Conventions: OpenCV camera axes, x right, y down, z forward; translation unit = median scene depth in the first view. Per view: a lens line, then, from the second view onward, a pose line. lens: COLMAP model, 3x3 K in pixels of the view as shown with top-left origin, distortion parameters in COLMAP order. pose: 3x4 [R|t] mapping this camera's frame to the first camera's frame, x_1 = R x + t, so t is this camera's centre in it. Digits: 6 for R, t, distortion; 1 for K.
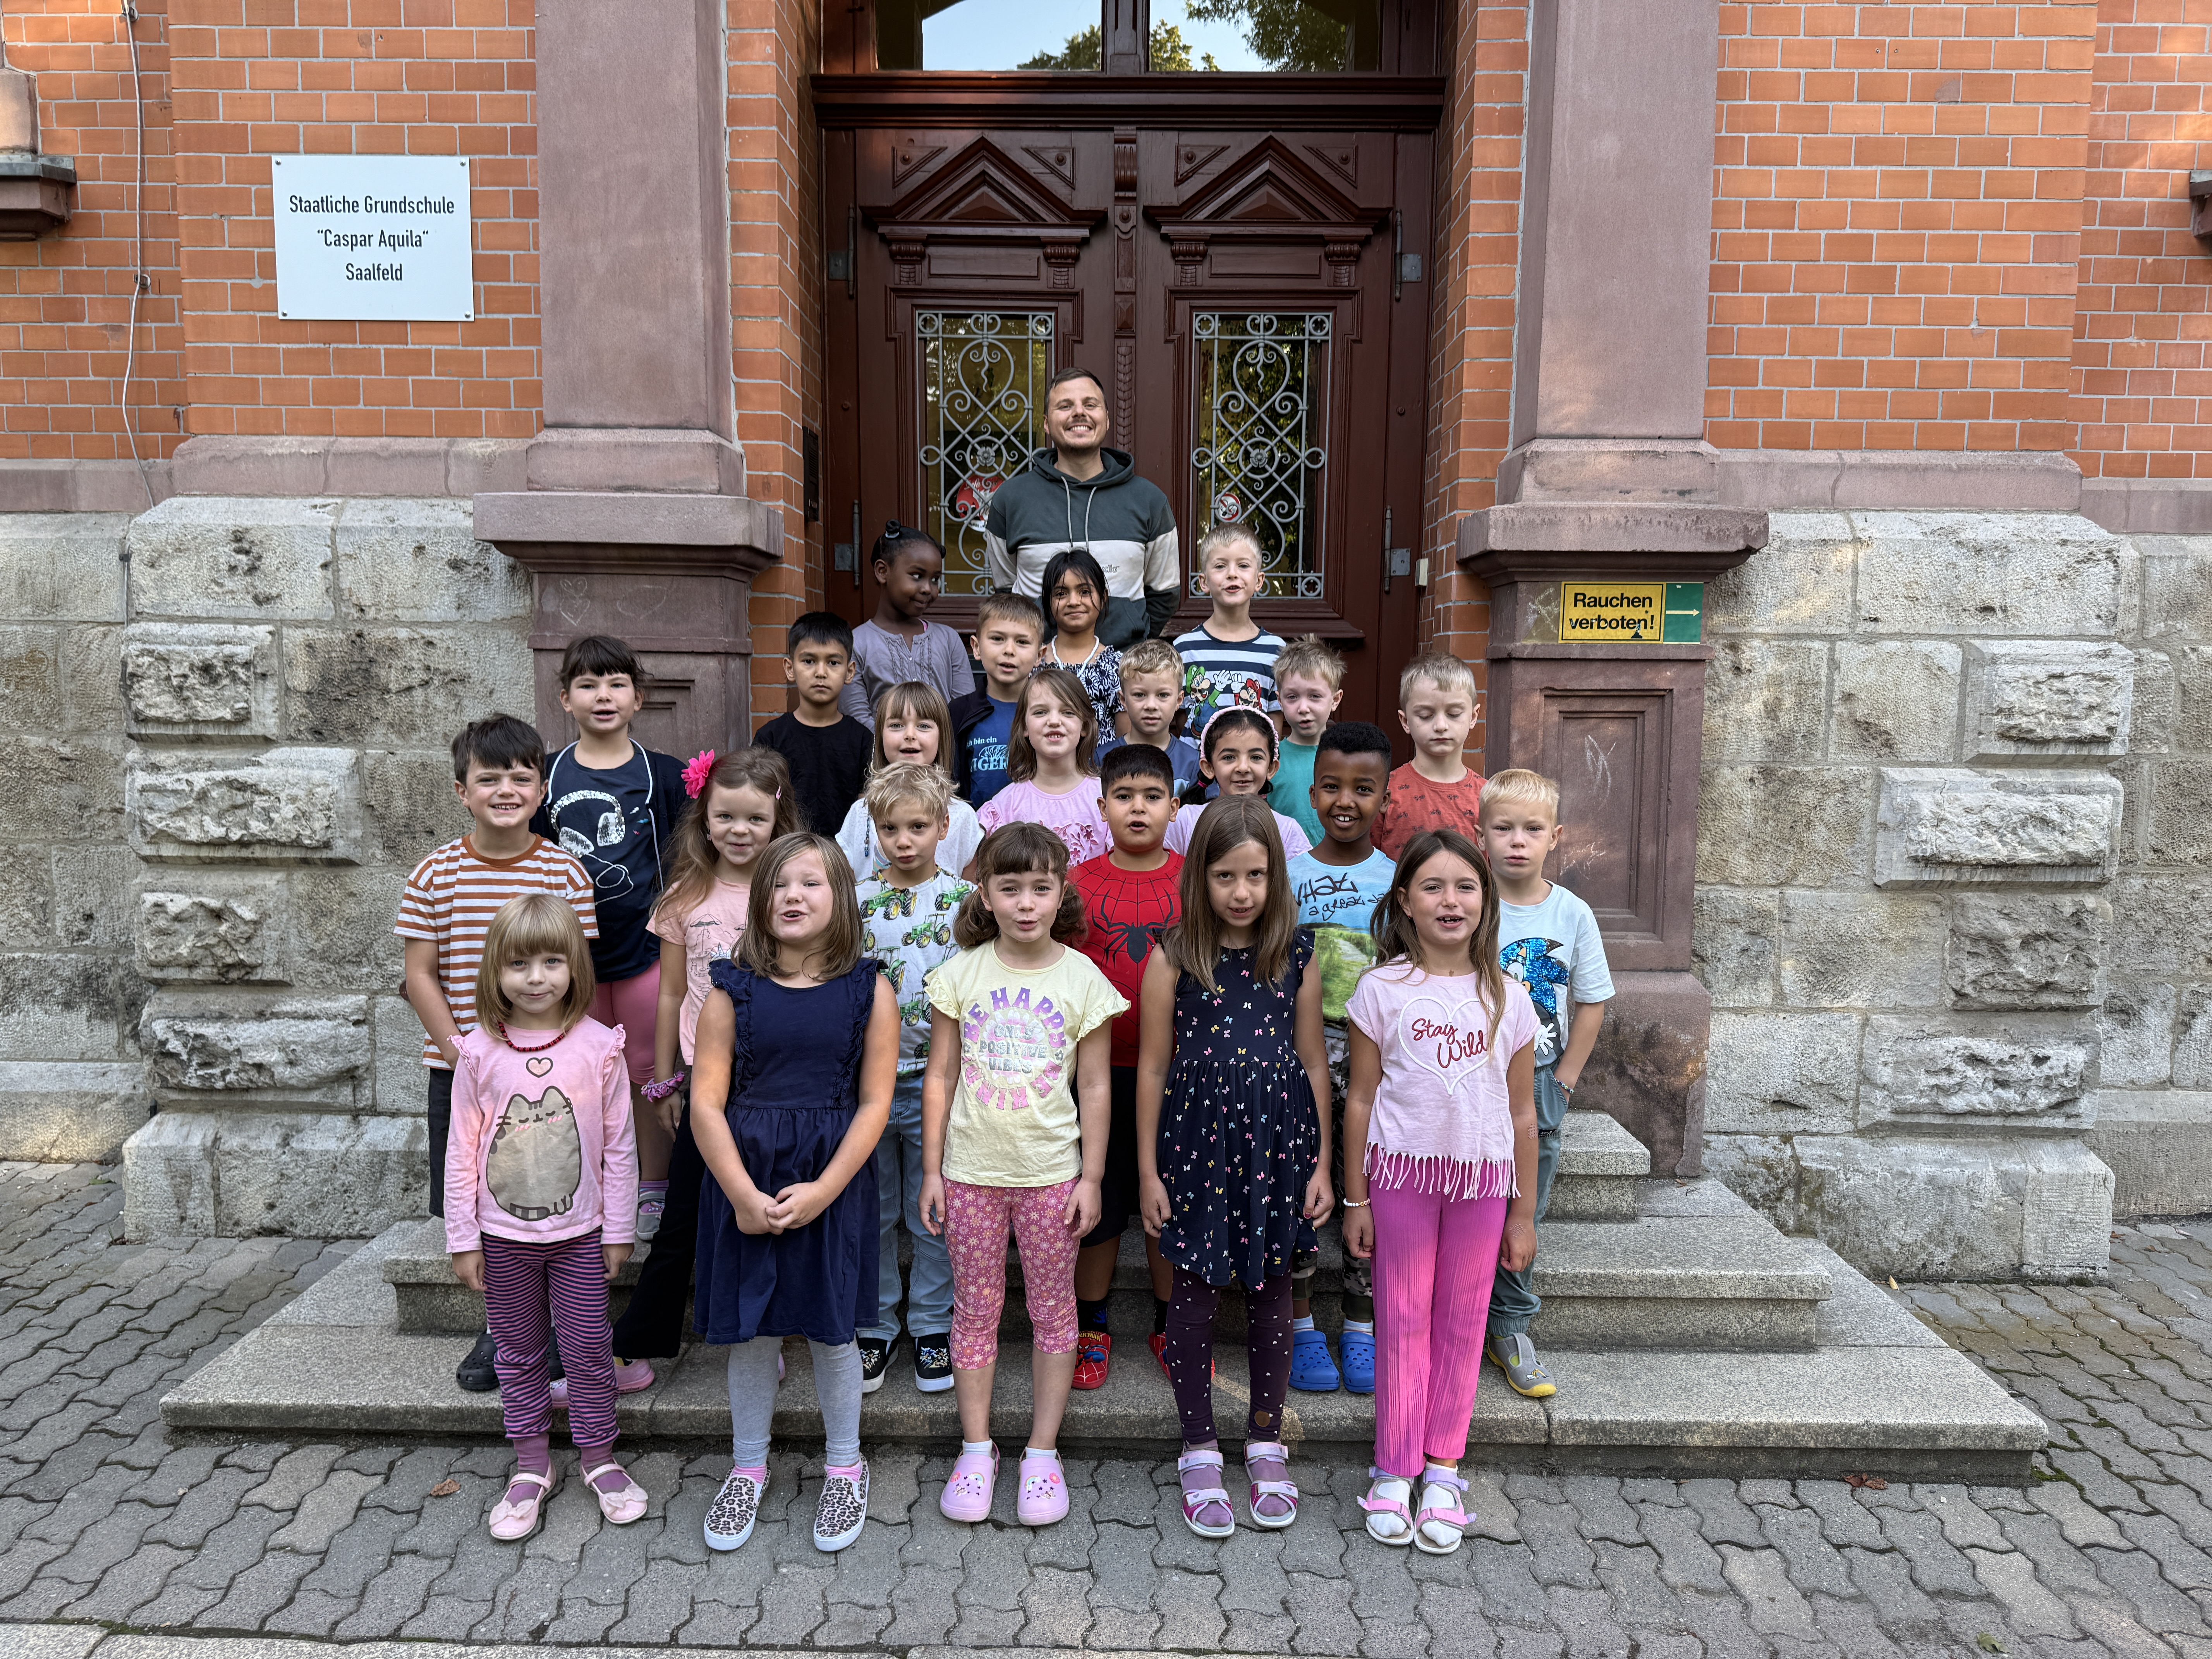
lens RADIAL K [[1418.1, 0, 1109.7], [0, 1418.1, 833.4], [0, 0, 1]] dist [0.006496, -0.014885]
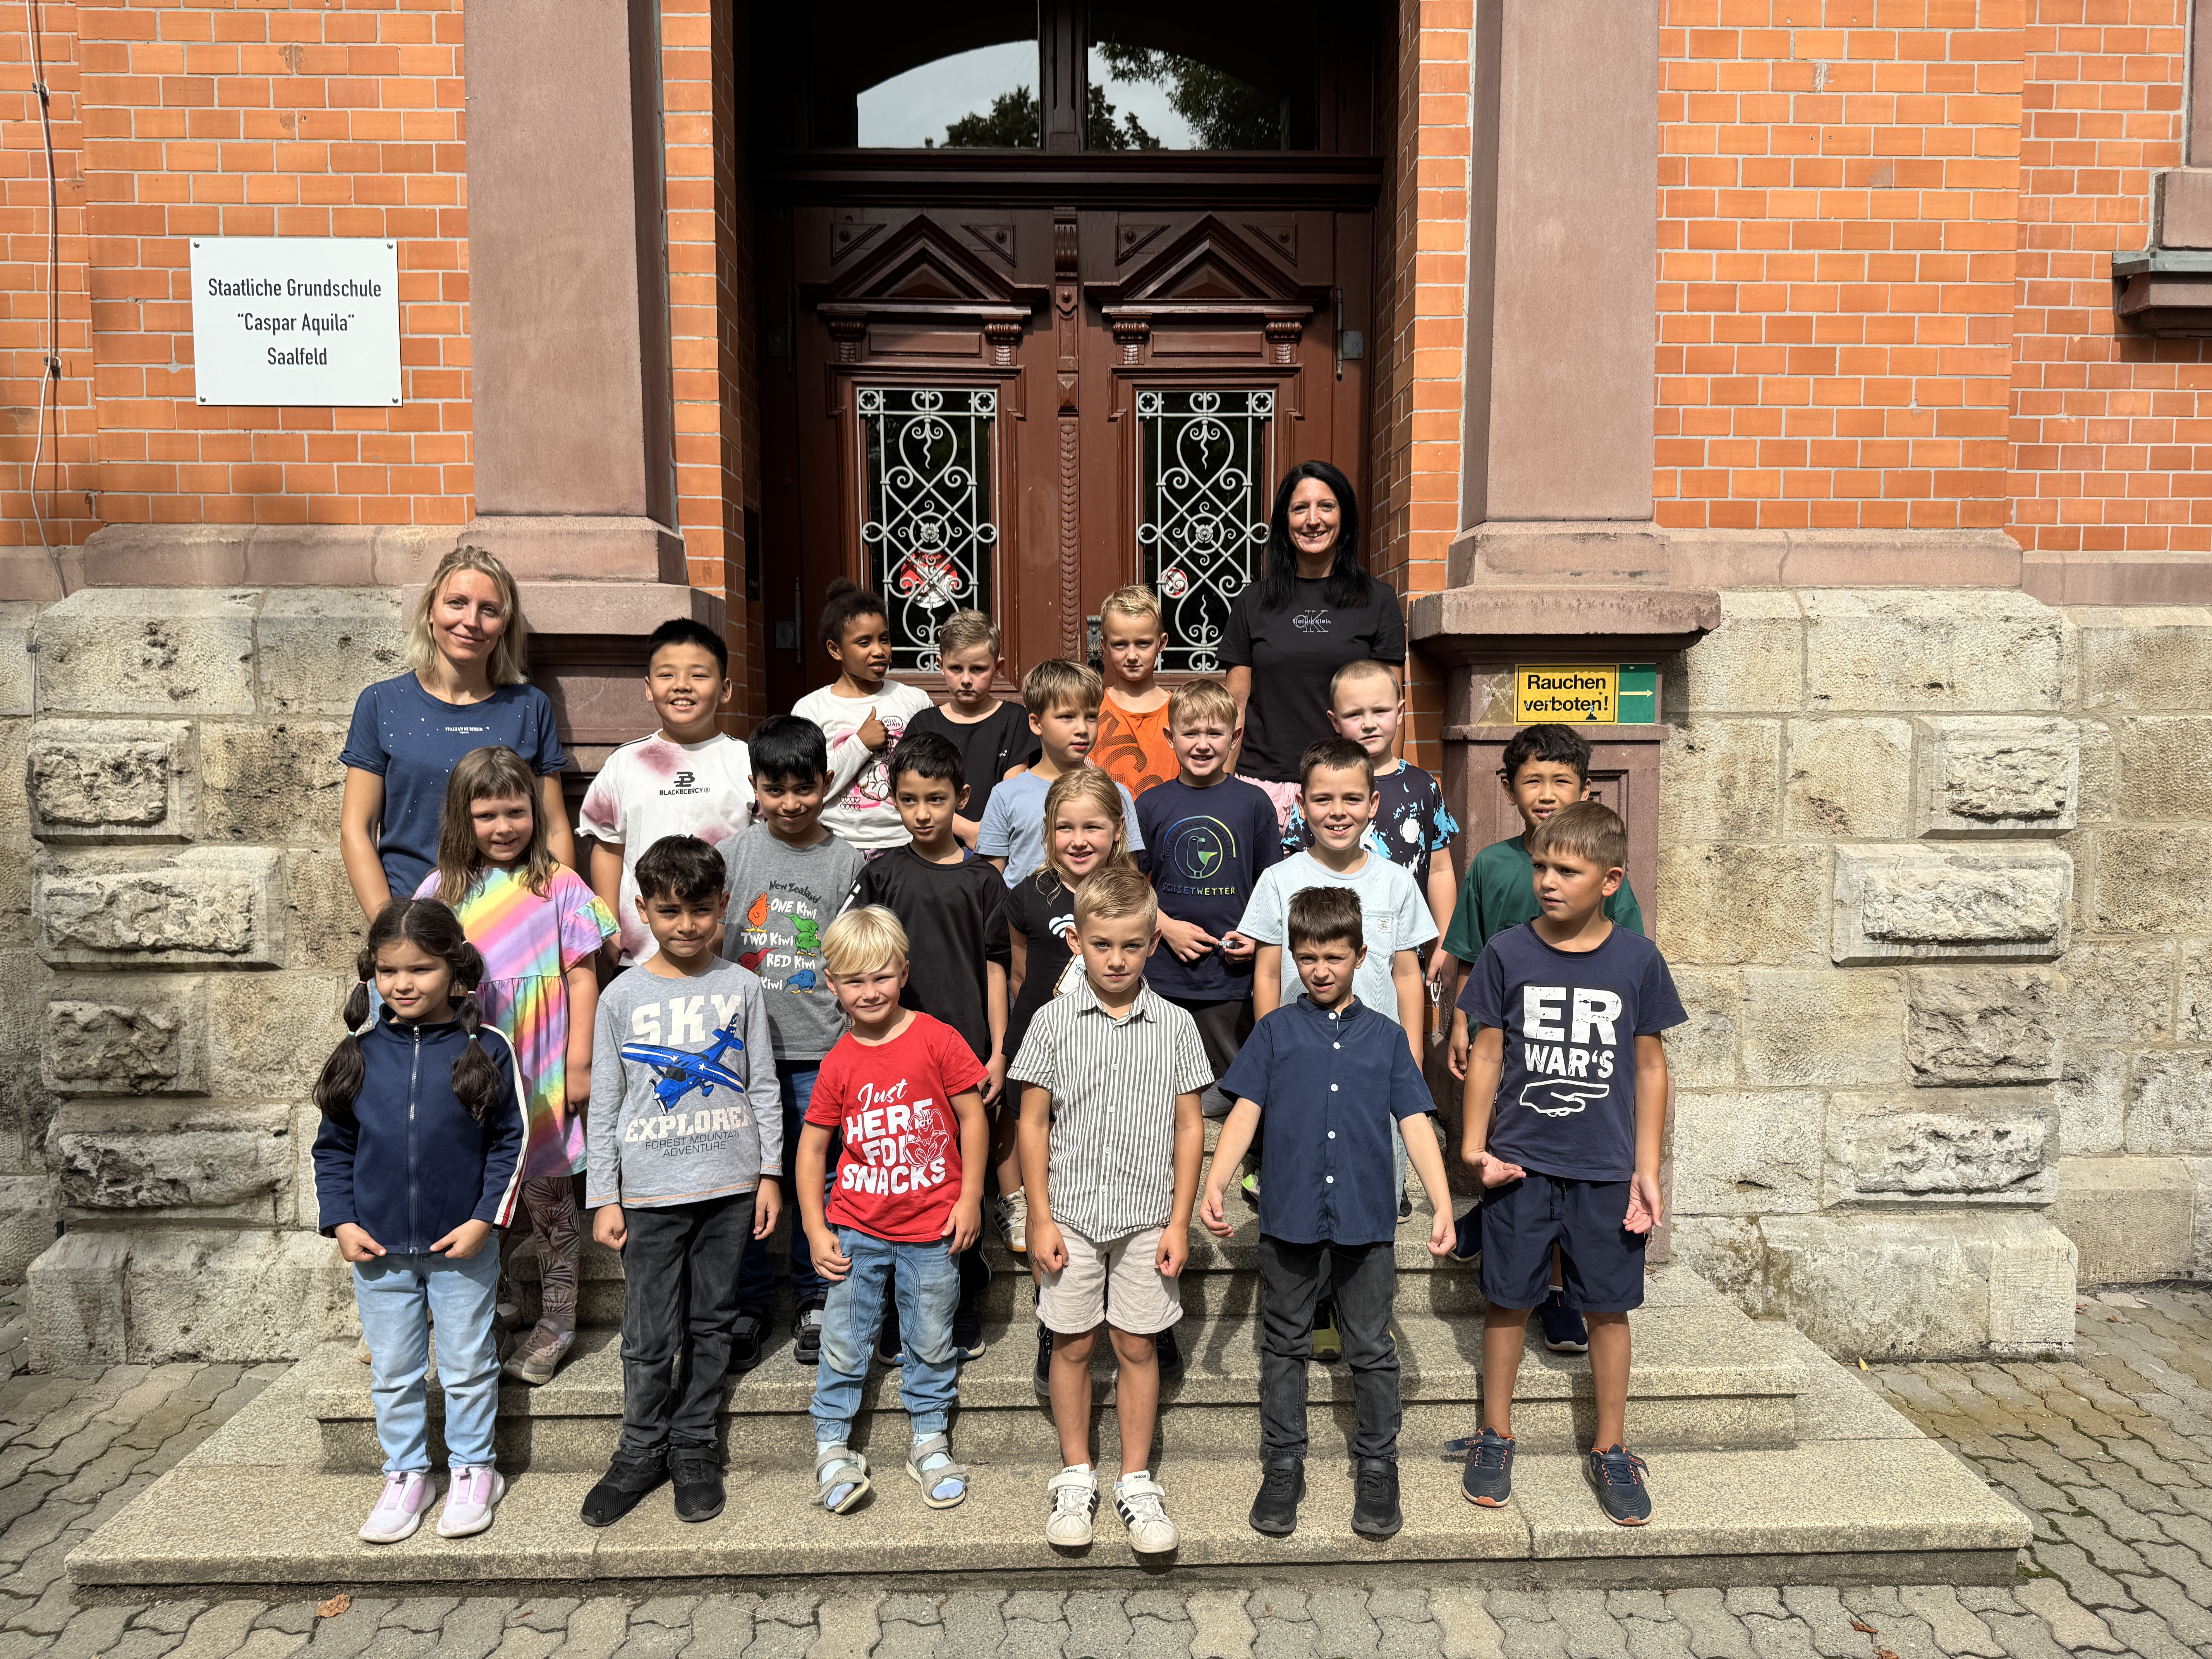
lens RADIAL K [[1418.1, 0, 1099.4], [0, 1418.1, 843.0], [0, 0, 1]] dist [0.006496, -0.014885]
pose [[0.999198, -0.014755, 0.037223, -0.011403], [0.015856, 0.999440, -0.029468, -0.025938], [-0.036767, 0.030035, 0.998872, 0.020868]]
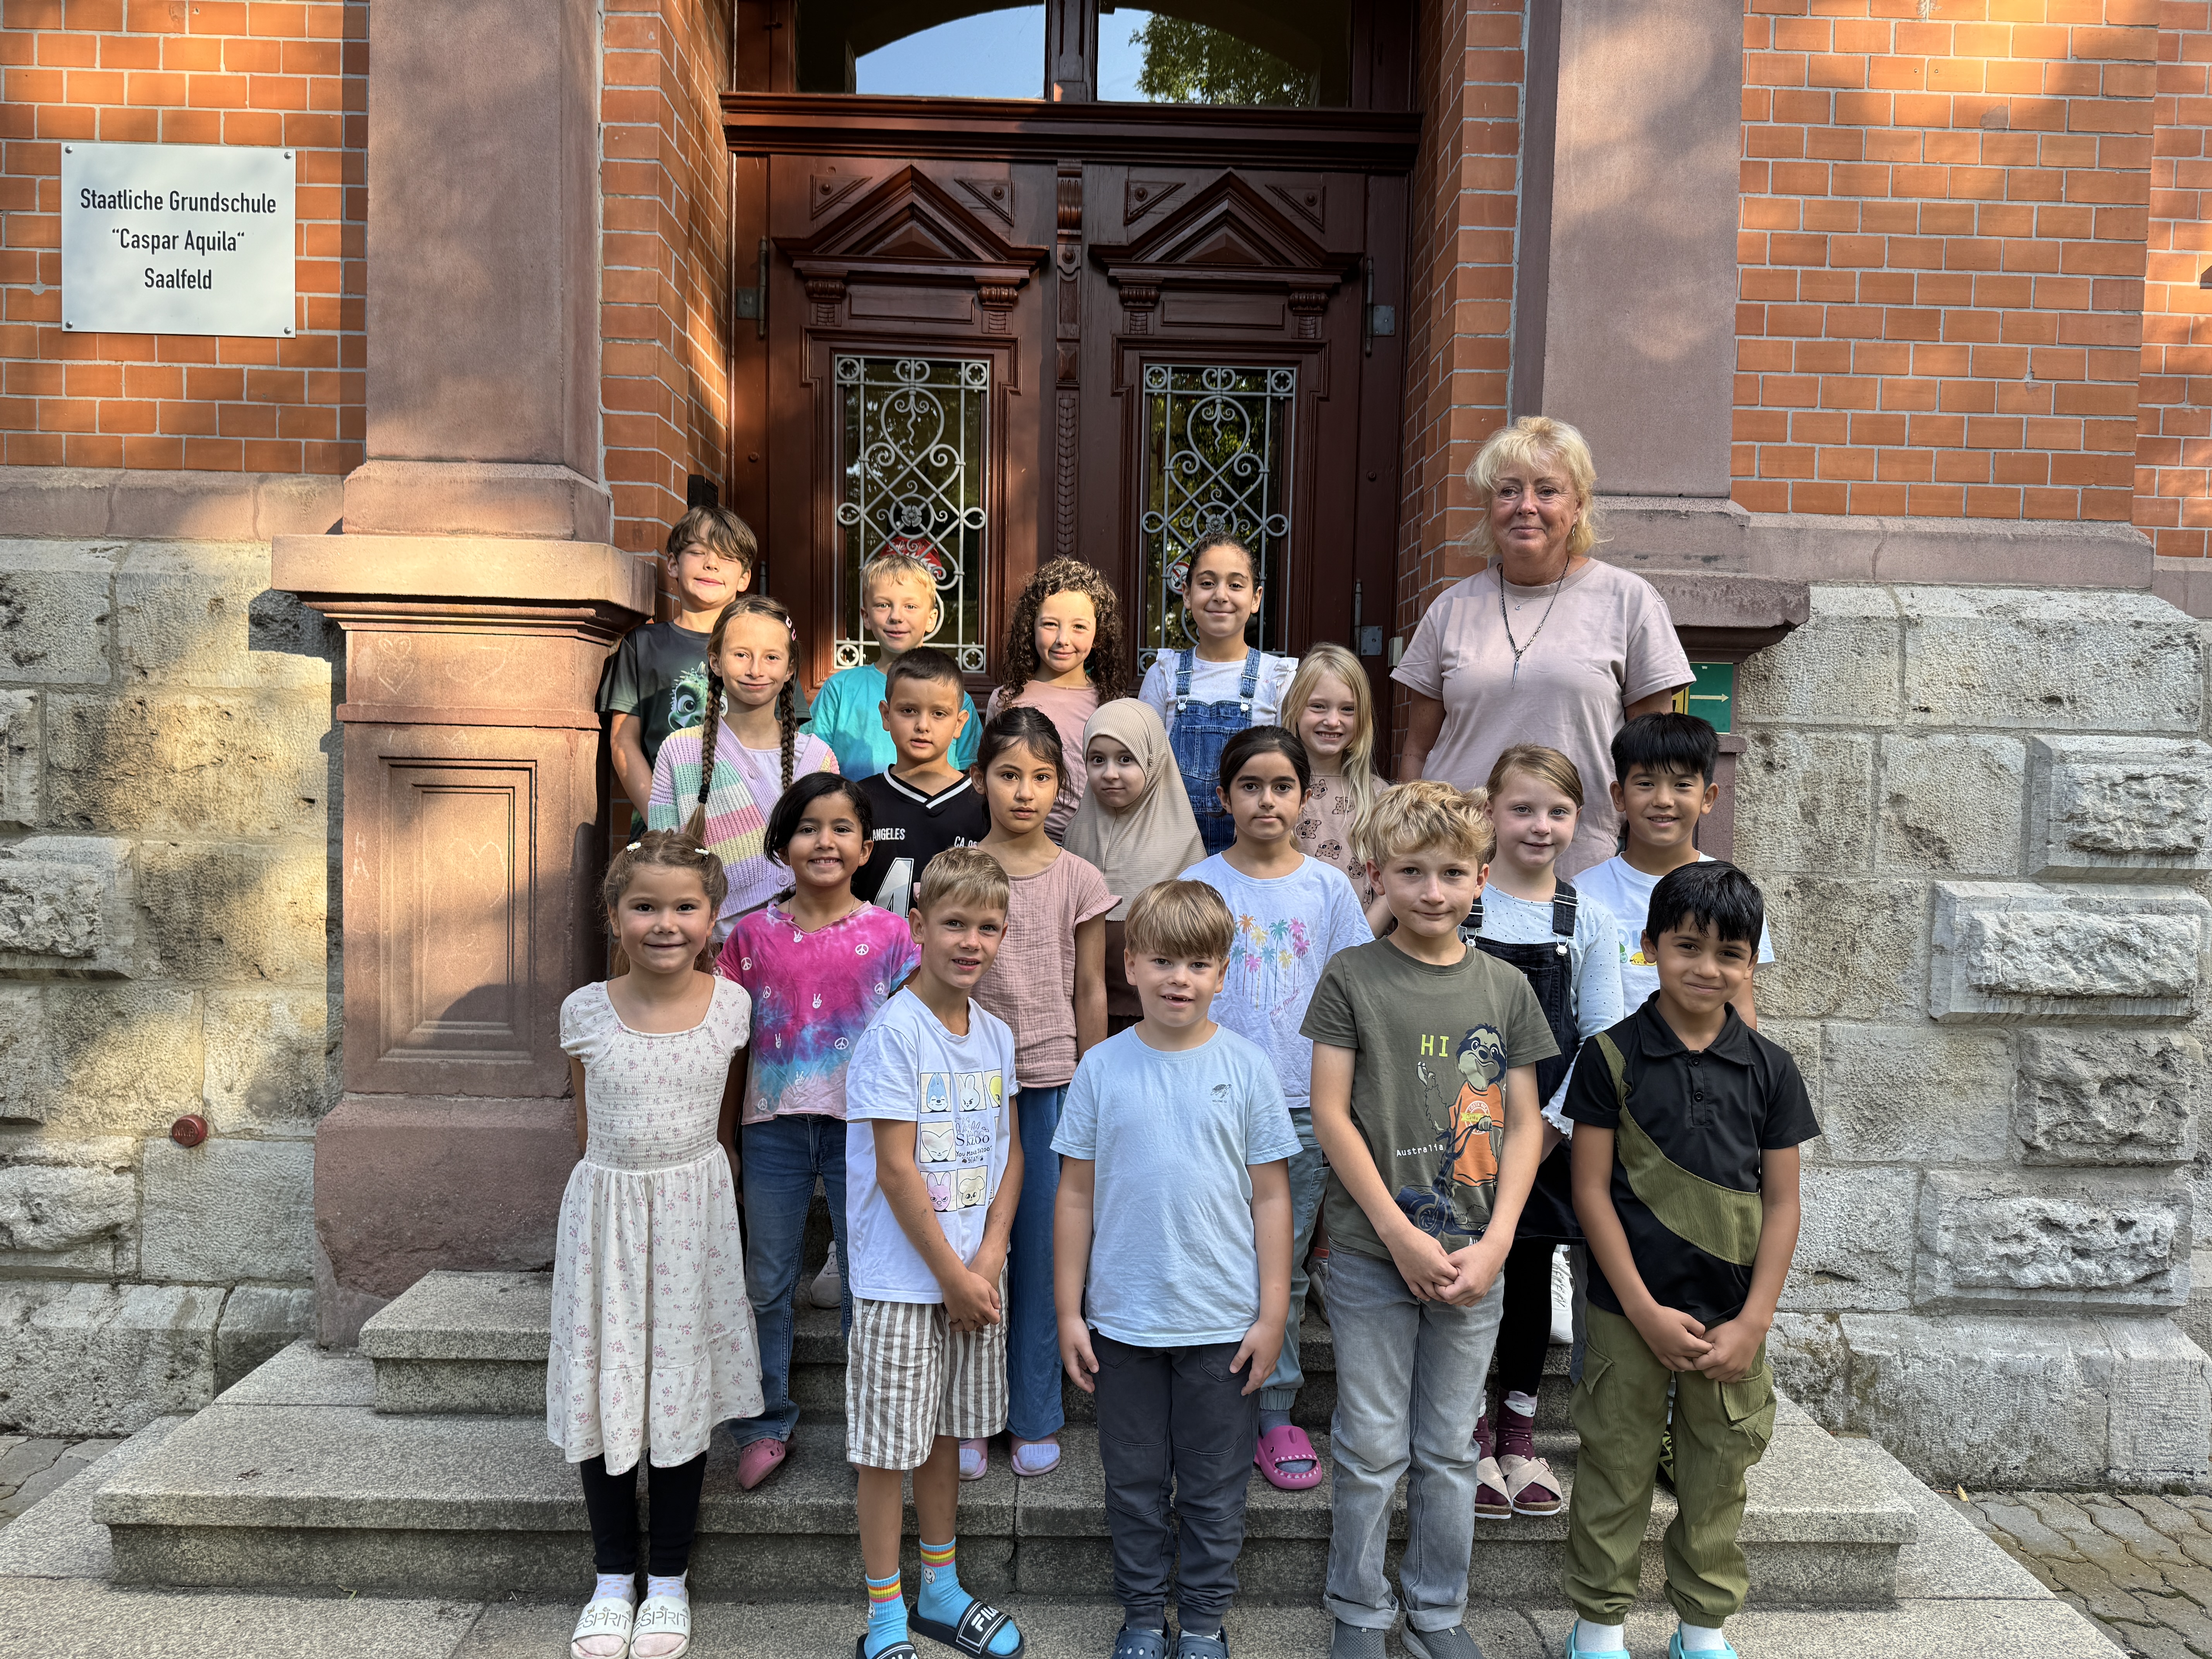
lens RADIAL K [[1418.1, 0, 1108.2], [0, 1418.1, 841.0], [0, 0, 1]] dist [0.006496, -0.014885]
pose [[0.999453, 0.011244, 0.031116, 0.015464], [-0.009471, 0.998354, -0.056558, -0.016970], [-0.031701, 0.056233, 0.997914, 0.155144]]
